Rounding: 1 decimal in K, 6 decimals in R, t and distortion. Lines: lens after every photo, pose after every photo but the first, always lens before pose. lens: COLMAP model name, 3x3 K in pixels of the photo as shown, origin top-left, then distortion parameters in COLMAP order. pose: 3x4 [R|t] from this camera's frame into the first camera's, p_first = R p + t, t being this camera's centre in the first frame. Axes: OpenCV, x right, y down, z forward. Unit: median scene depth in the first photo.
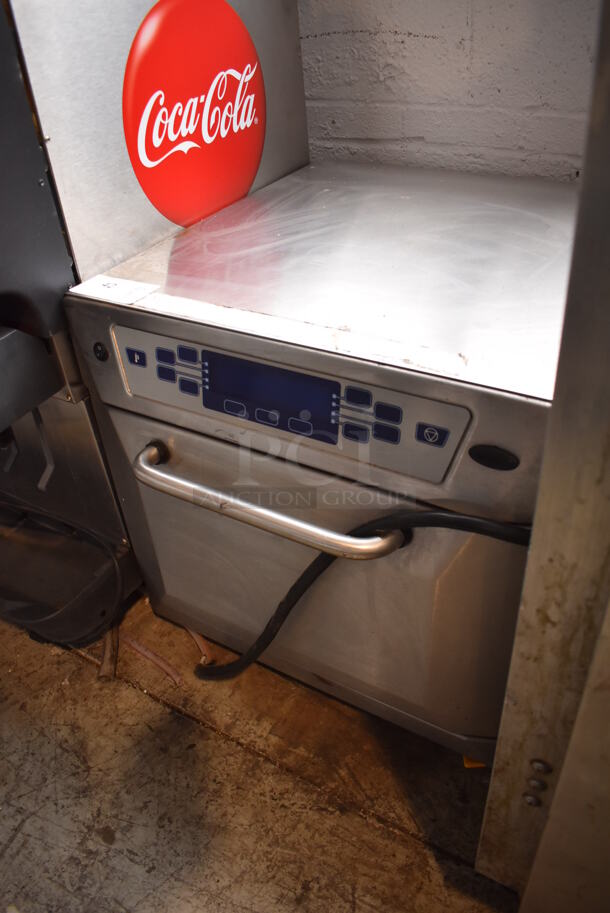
lens RADIAL K [[713.3, 0, 308.3], [0, 713.3, 453.9], [0, 0, 1]] dist [-0.098488, 0.016429]
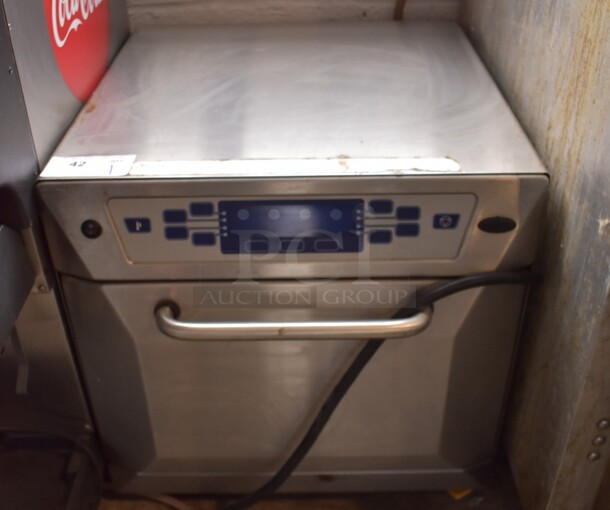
lens RADIAL K [[721.0, 0, 305.3], [0, 721.0, 260.9], [0, 0, 1]] dist [-0.096849, 0.000000]
pose [[0.853992, -0.241786, 0.460692, -0.479194], [0.269791, 0.962904, 0.005247, -0.024027], [-0.444871, 0.119810, 0.887544, -0.023579]]
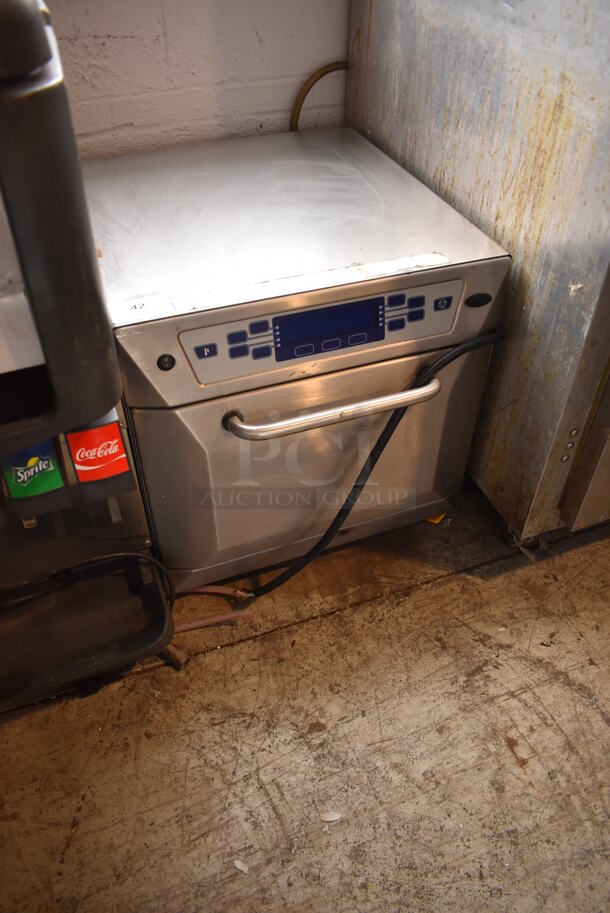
lens RADIAL K [[713.3, 0, 307.1], [0, 713.3, 455.0], [0, 0, 1]] dist [-0.098488, 0.016429]
pose [[0.611391, -0.478103, 0.630570, -0.877227], [0.424251, 0.870690, 0.248817, -0.189469], [-0.667991, 0.115396, 0.735168, 0.038196]]
